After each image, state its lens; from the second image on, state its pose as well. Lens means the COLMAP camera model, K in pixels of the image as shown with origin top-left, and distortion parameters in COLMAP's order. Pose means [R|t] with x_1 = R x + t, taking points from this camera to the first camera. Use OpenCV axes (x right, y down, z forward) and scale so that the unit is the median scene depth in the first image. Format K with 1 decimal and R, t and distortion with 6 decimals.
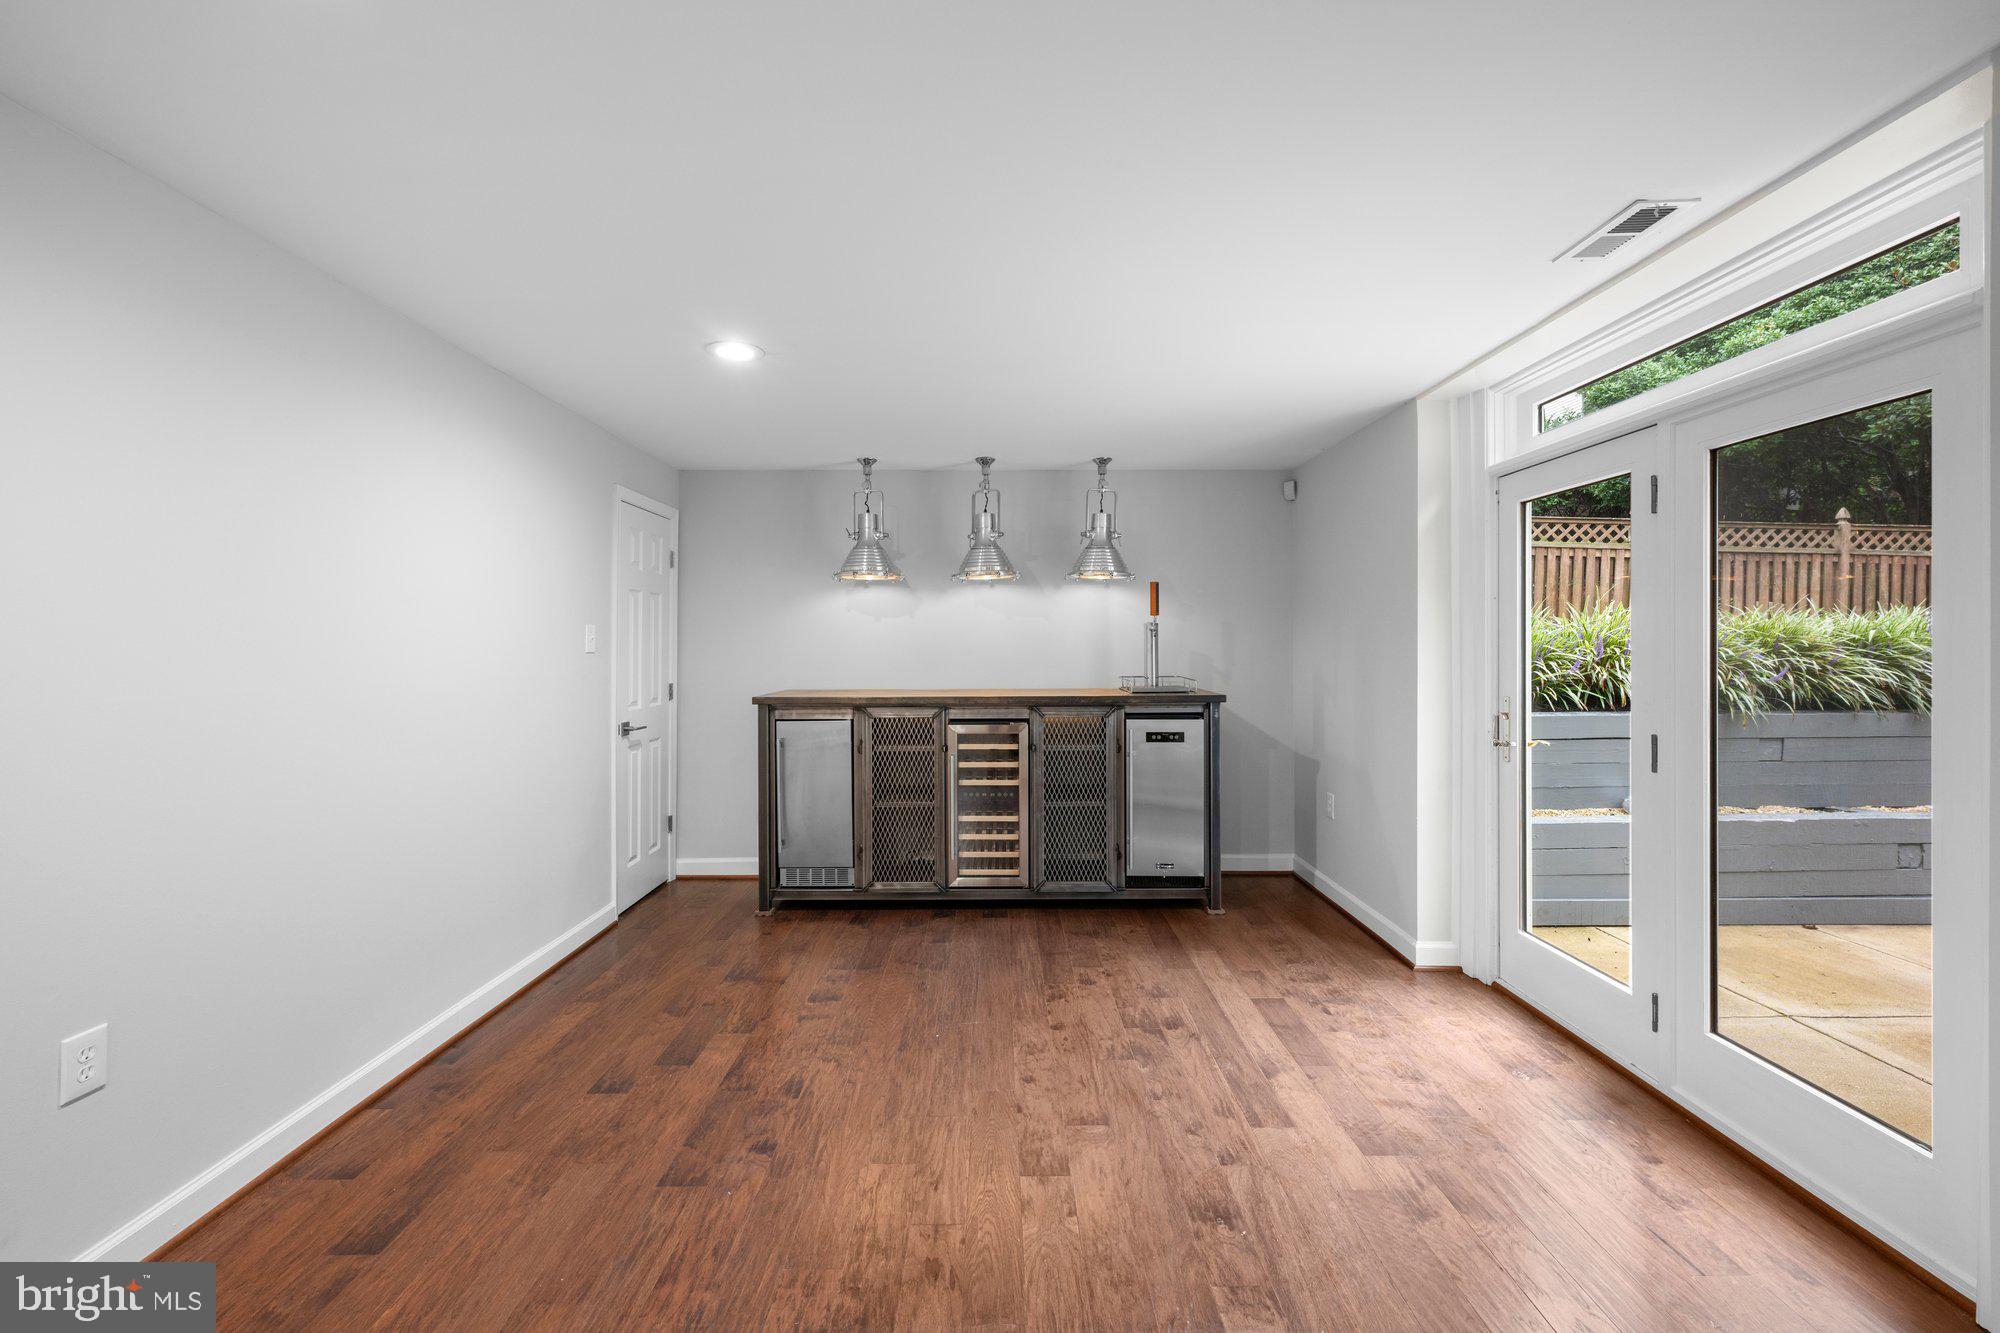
lens RADIAL K [[787.5, 0, 993.9], [0, 787.5, 634.5], [0, 0, 1]] dist [0.000247, 0.000056]
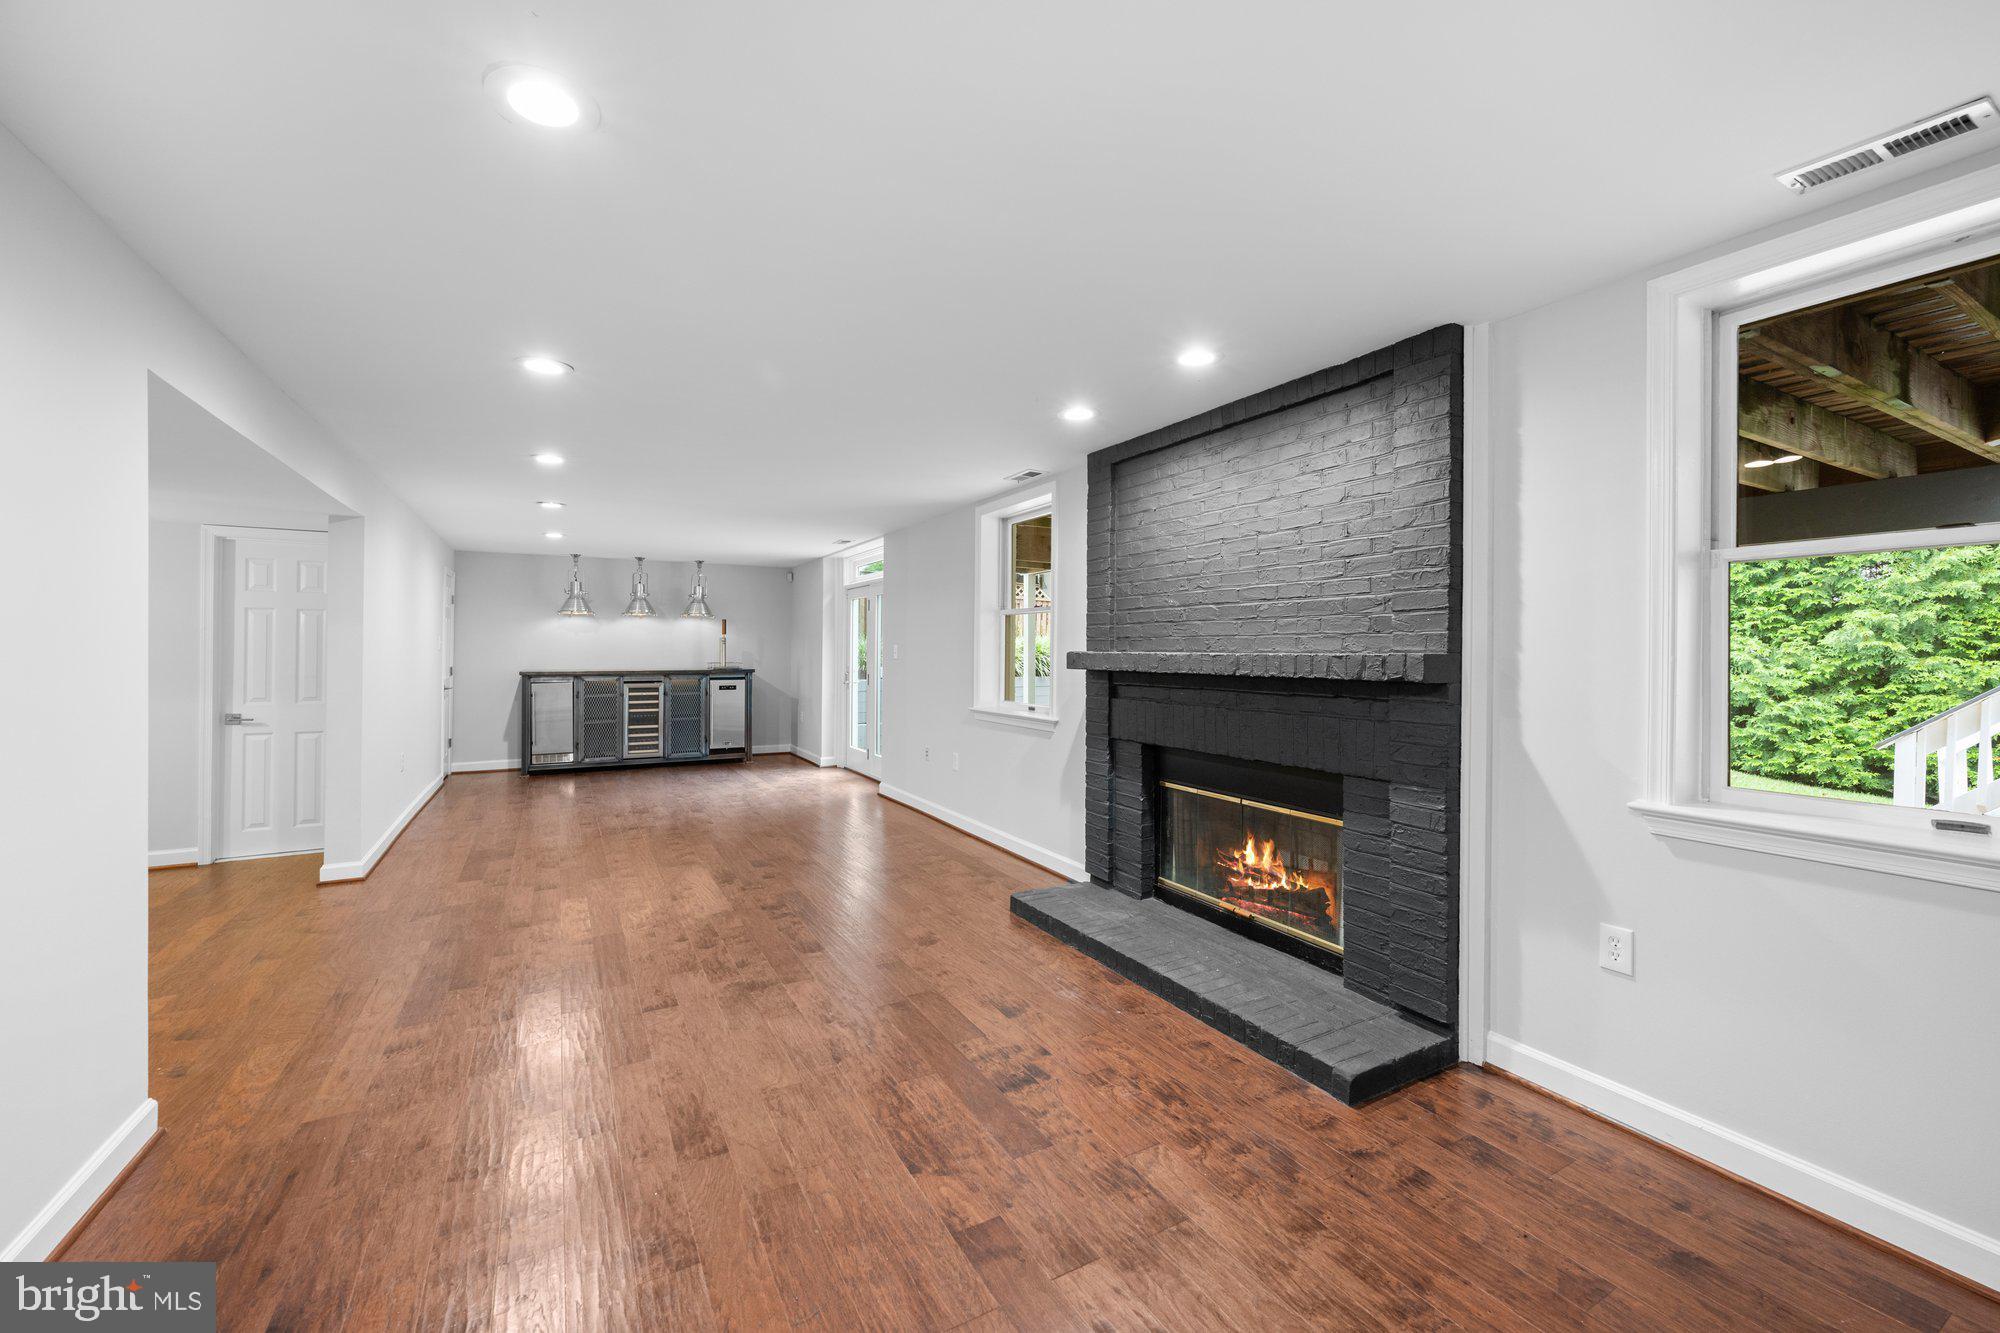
lens RADIAL K [[796.6, 0, 1000.9], [0, 796.6, 661.0], [0, 0, 1]] dist [0.000875, 0.000452]
pose [[0.872854, -0.000272, 0.487981, -0.220433], [-0.015950, 0.999450, 0.029087, -0.028558], [-0.487721, -0.033172, 0.872369, -1.404018]]
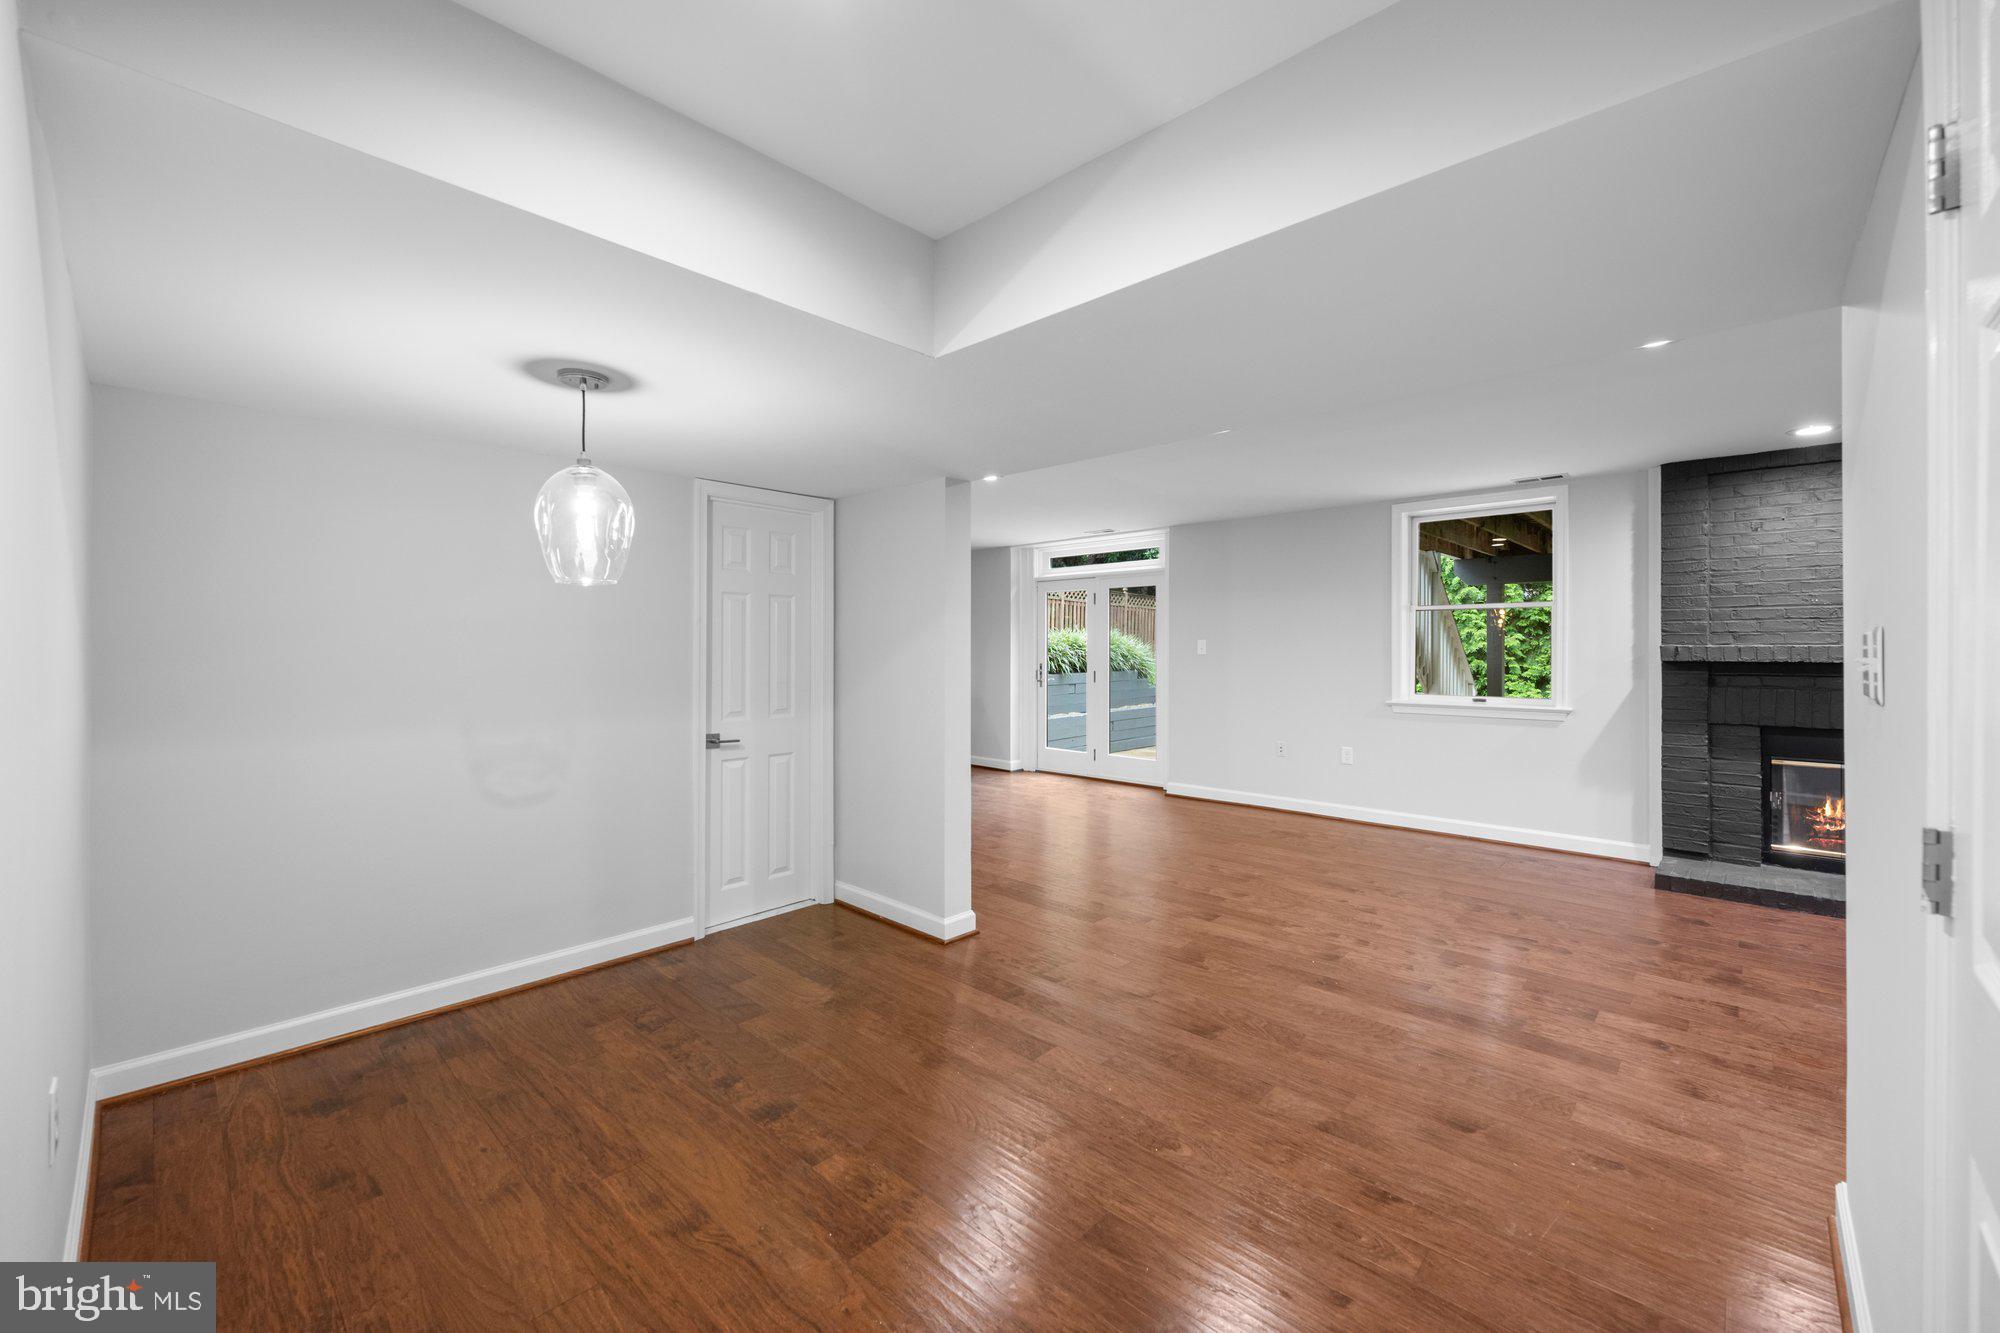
lens RADIAL K [[796.6, 0, 1000.9], [0, 796.6, 661.0], [0, 0, 1]] dist [0.000875, 0.000452]
pose [[0.676533, -0.010819, 0.736333, -1.134375], [-0.015644, 0.999455, 0.029058, -0.006478], [-0.736247, -0.031178, 0.675995, -0.581908]]
